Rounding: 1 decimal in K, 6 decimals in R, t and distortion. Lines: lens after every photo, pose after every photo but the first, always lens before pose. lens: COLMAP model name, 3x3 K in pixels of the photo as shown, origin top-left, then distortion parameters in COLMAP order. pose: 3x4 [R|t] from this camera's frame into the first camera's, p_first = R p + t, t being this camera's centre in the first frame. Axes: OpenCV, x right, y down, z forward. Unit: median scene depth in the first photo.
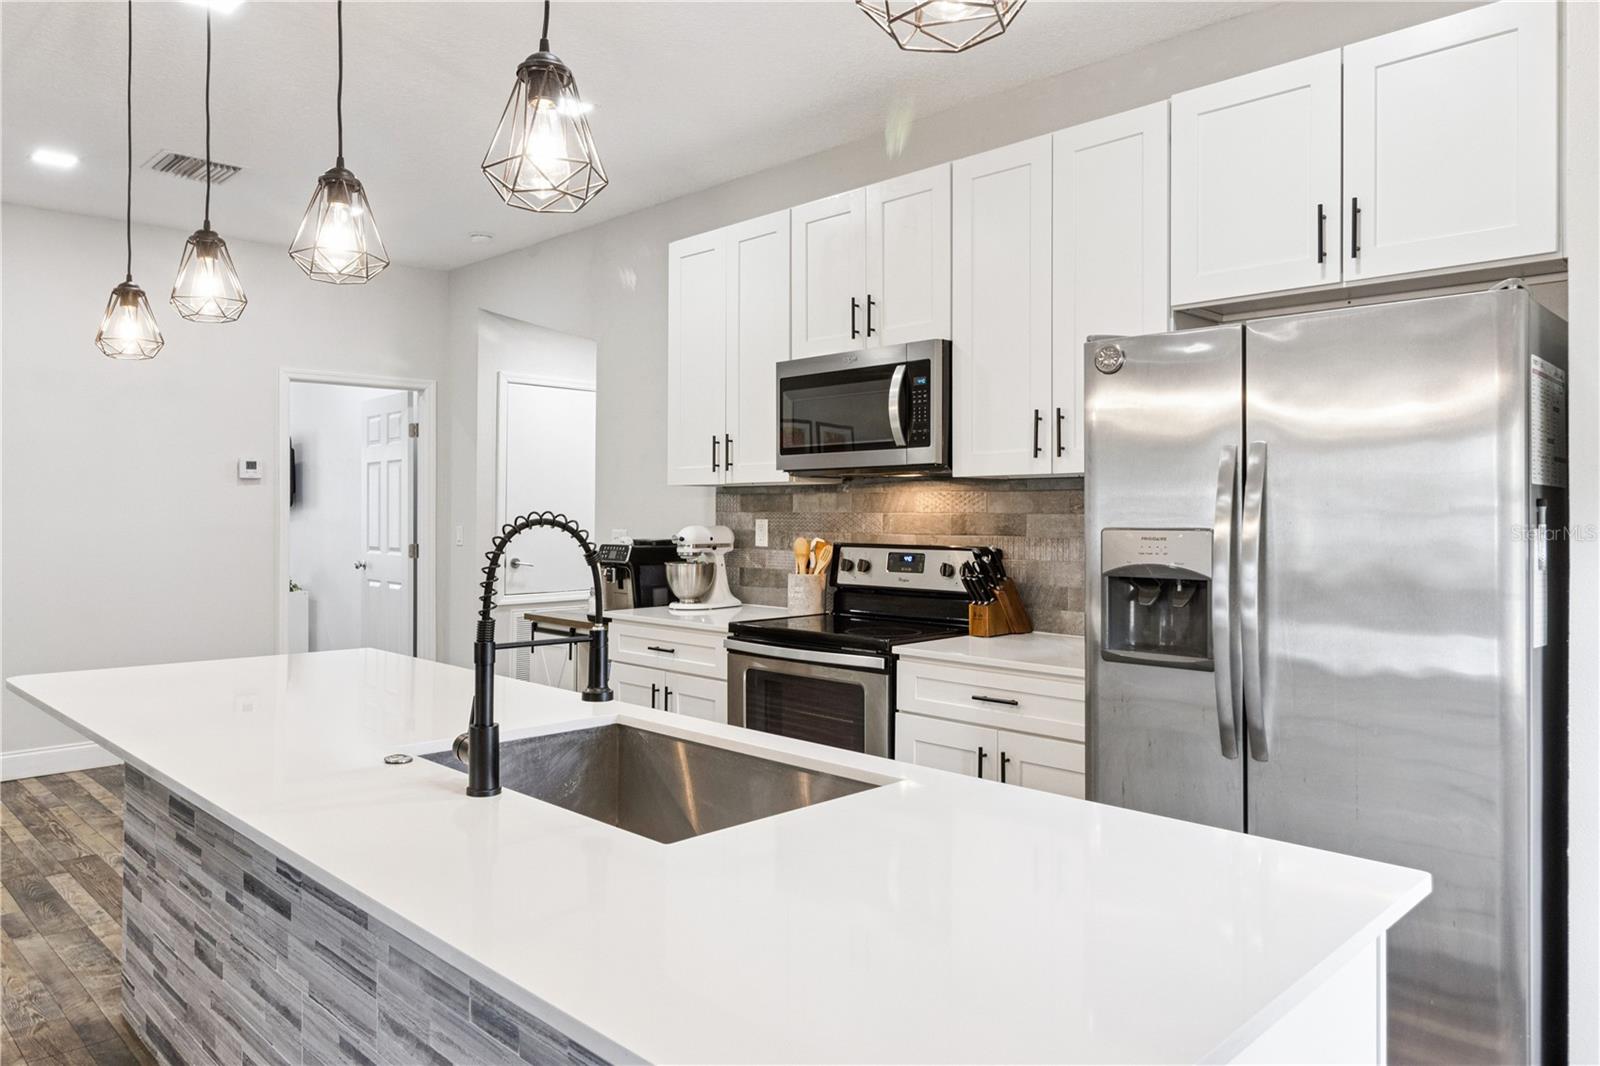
lens RADIAL K [[1083.6, 0, 768.0], [0, 1083.6, 499.8], [0, 0, 1]] dist [0.002395, 0.001776]
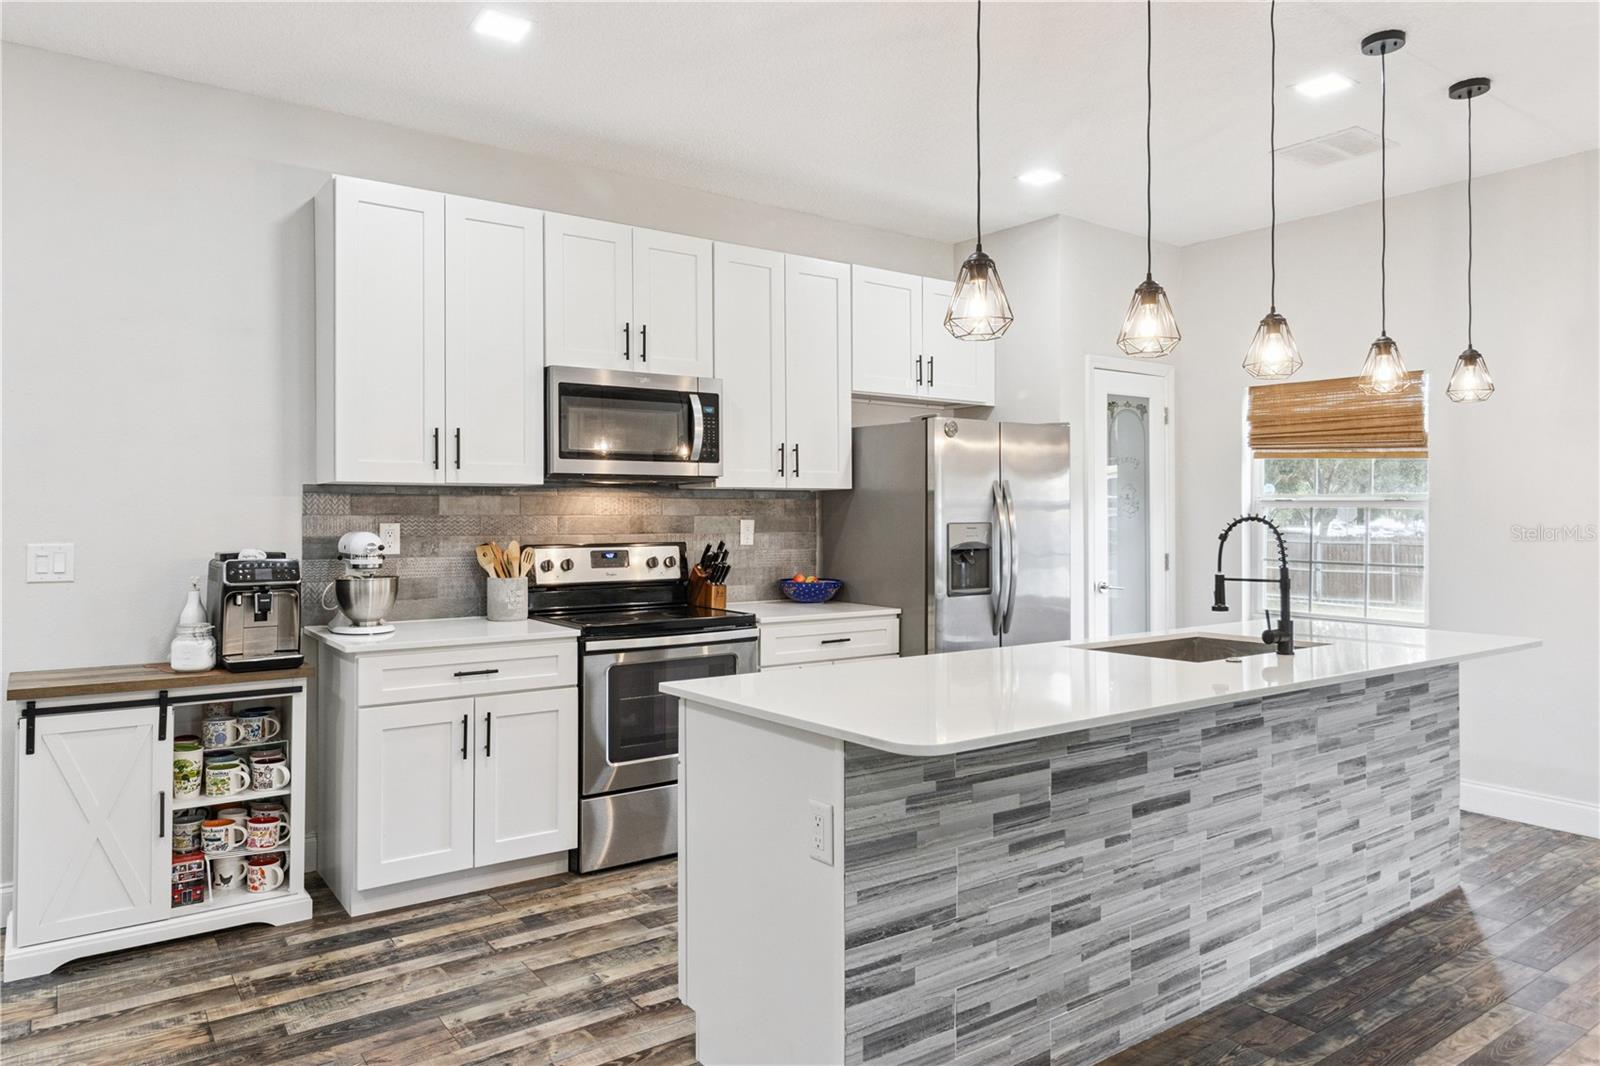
lens RADIAL K [[1032.9, 0, 780.6], [0, 1032.9, 512.8], [0, 0, 1]] dist [0.000280, 0.001488]
pose [[0.149655, 0.001554, 0.988737, -0.918509], [-0.009487, 0.999955, -0.000136, 0.007704], [-0.988693, -0.009360, 0.149663, 0.659109]]
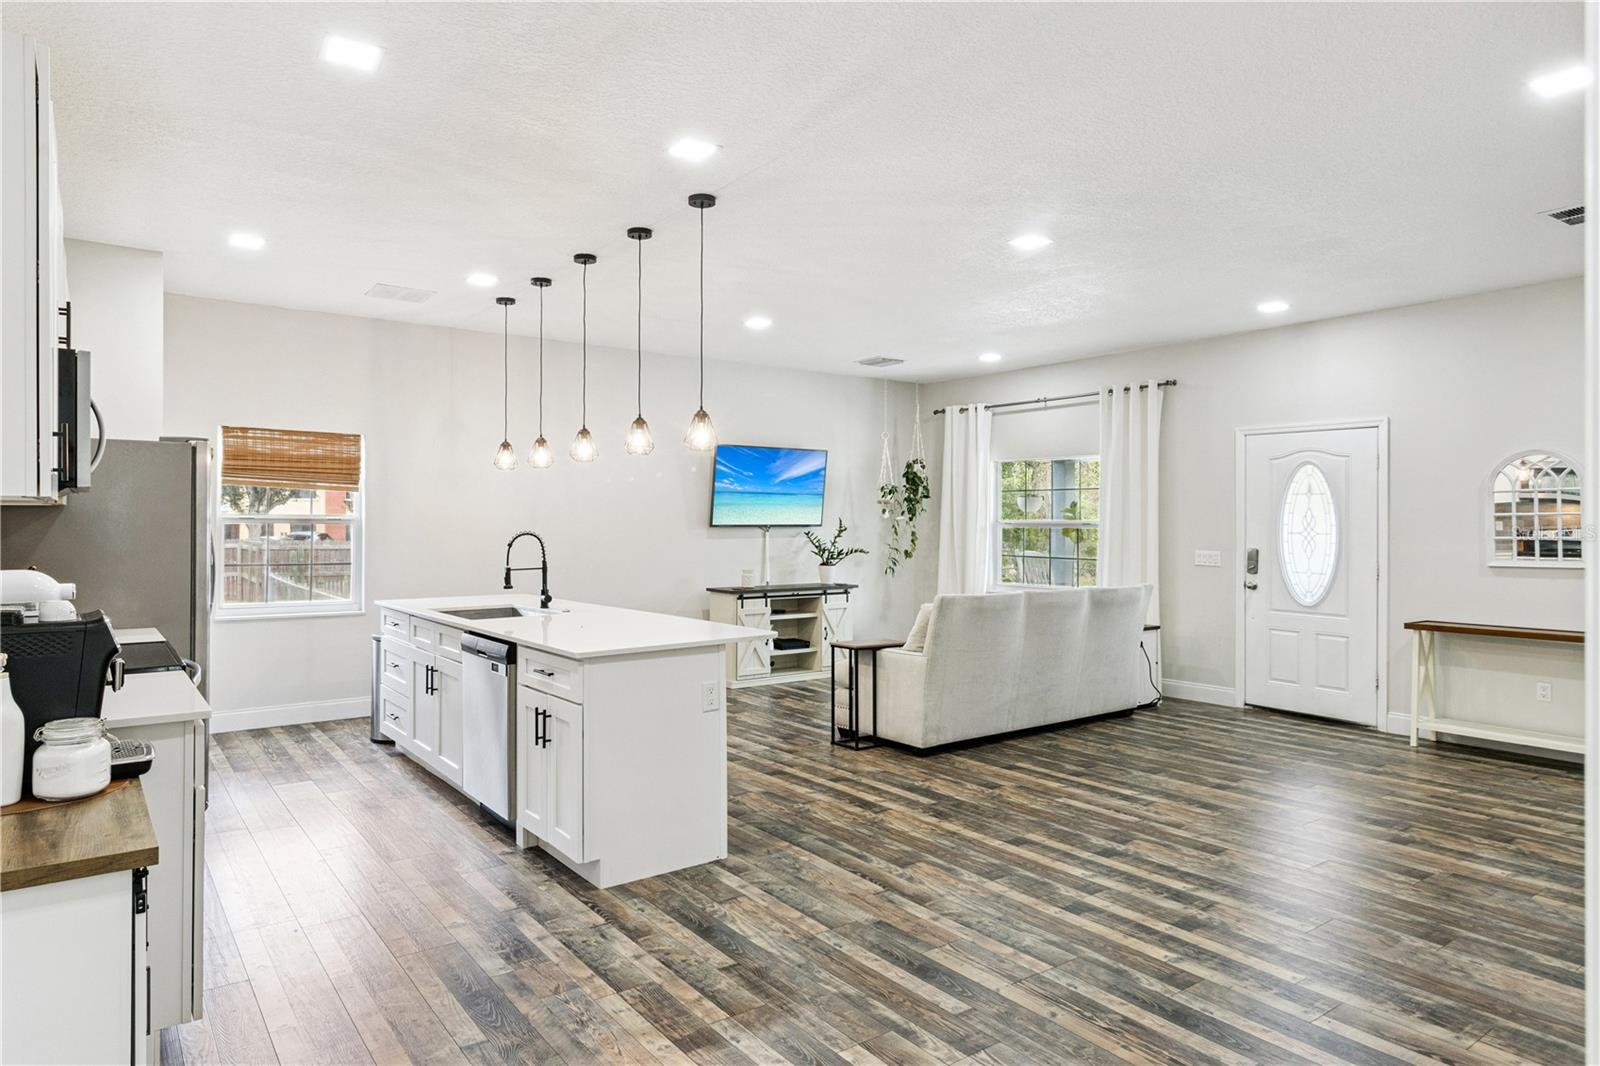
lens RADIAL K [[963.4, 0, 782.2], [0, 963.4, 515.9], [0, 0, 1]] dist [0.000550, 0.000202]
pose [[-0.990828, -0.001934, 0.135113, -0.602622], [-0.004130, 0.999864, -0.015968, 0.003244], [-0.135063, -0.016380, -0.990702, 1.659831]]
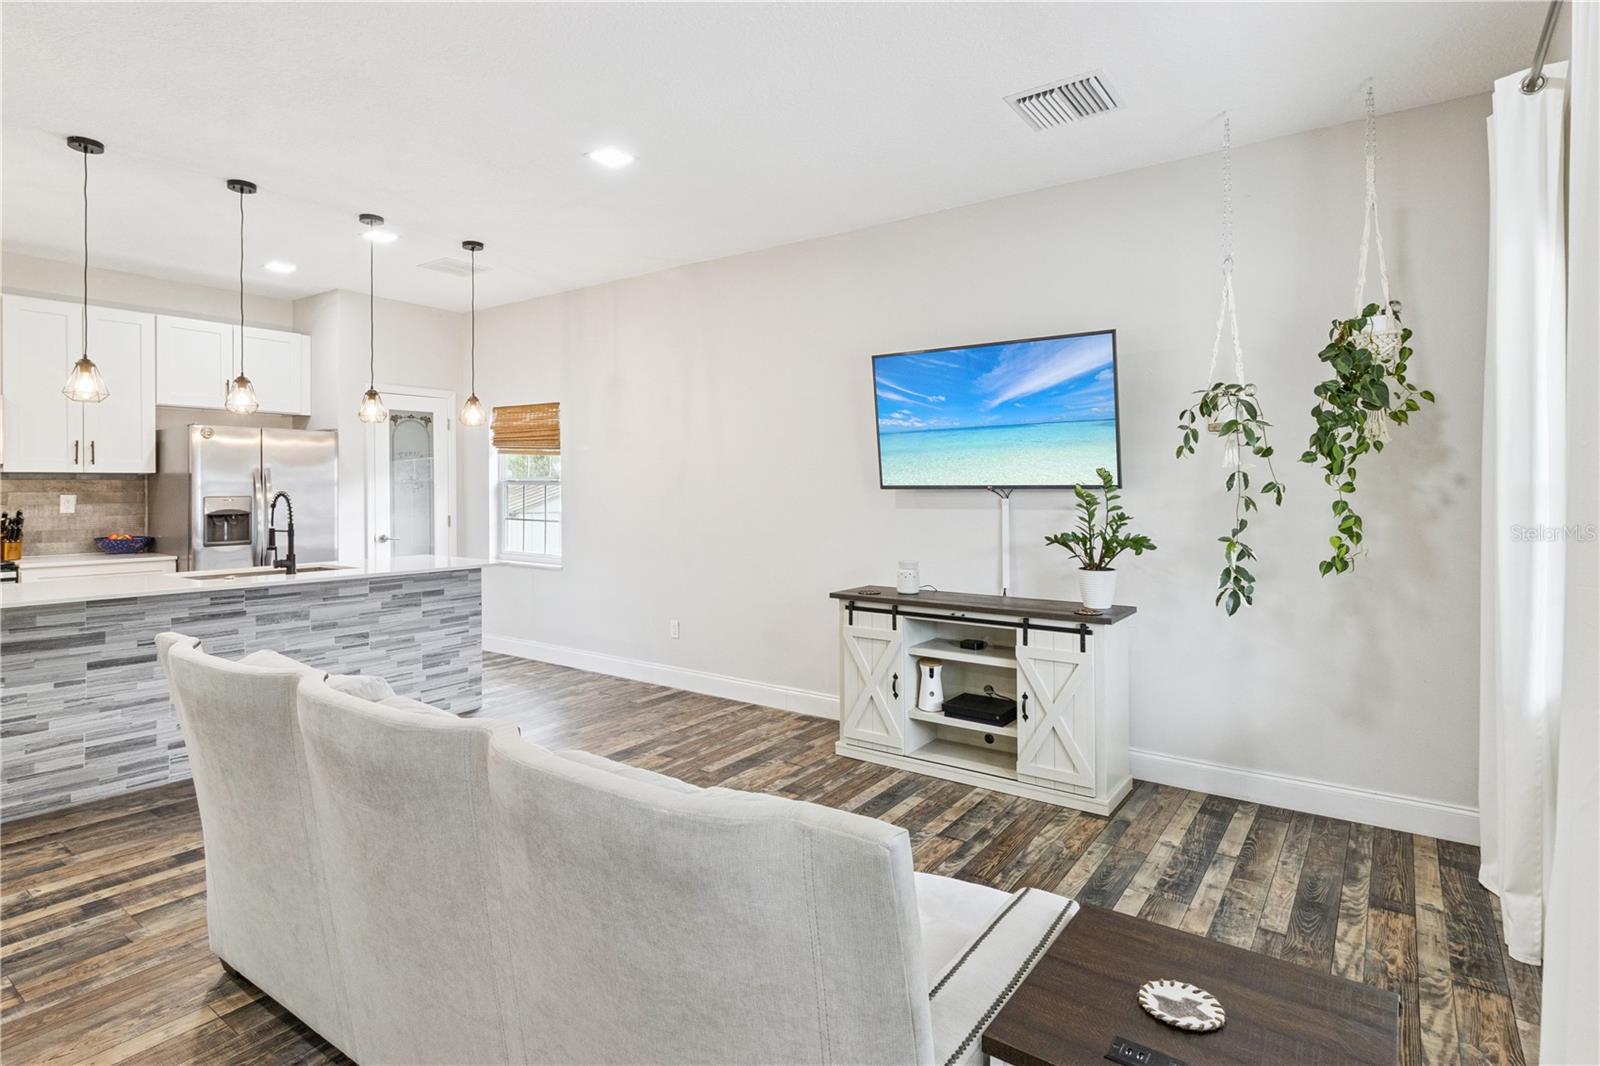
lens RADIAL K [[831.6, 0, 787.2], [0, 831.6, 486.1], [0, 0, 1]] dist [0.002704, -0.000138]
pose [[-0.168285, 0.000355, 0.985738, -1.246224], [-0.009247, 0.999955, -0.001939, -0.005913], [-0.985695, -0.009442, -0.168274, -0.036802]]
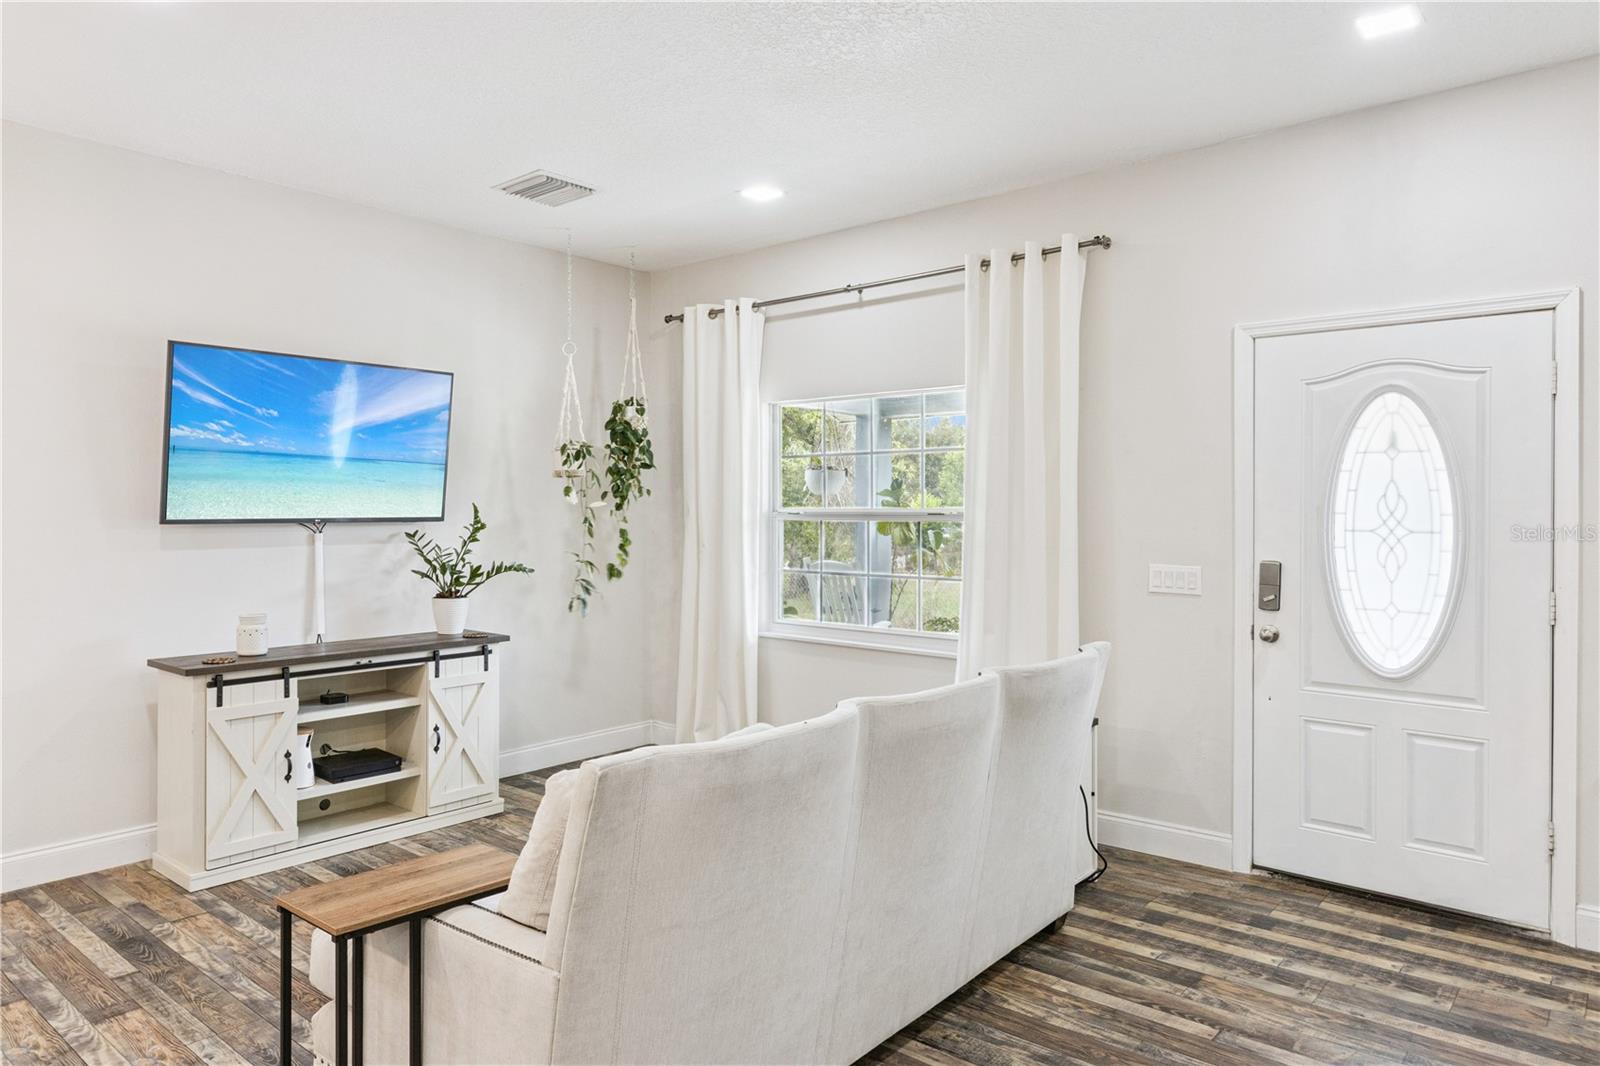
lens RADIAL K [[1026.1, 0, 779.0], [0, 1026.1, 505.7], [0, 0, 1]] dist [0.002939, 0.001068]
pose [[-0.995417, 0.000093, -0.095625, -0.673836], [0.001880, 0.999825, -0.018594, -0.003273], [0.095607, -0.018689, -0.995244, 0.698744]]
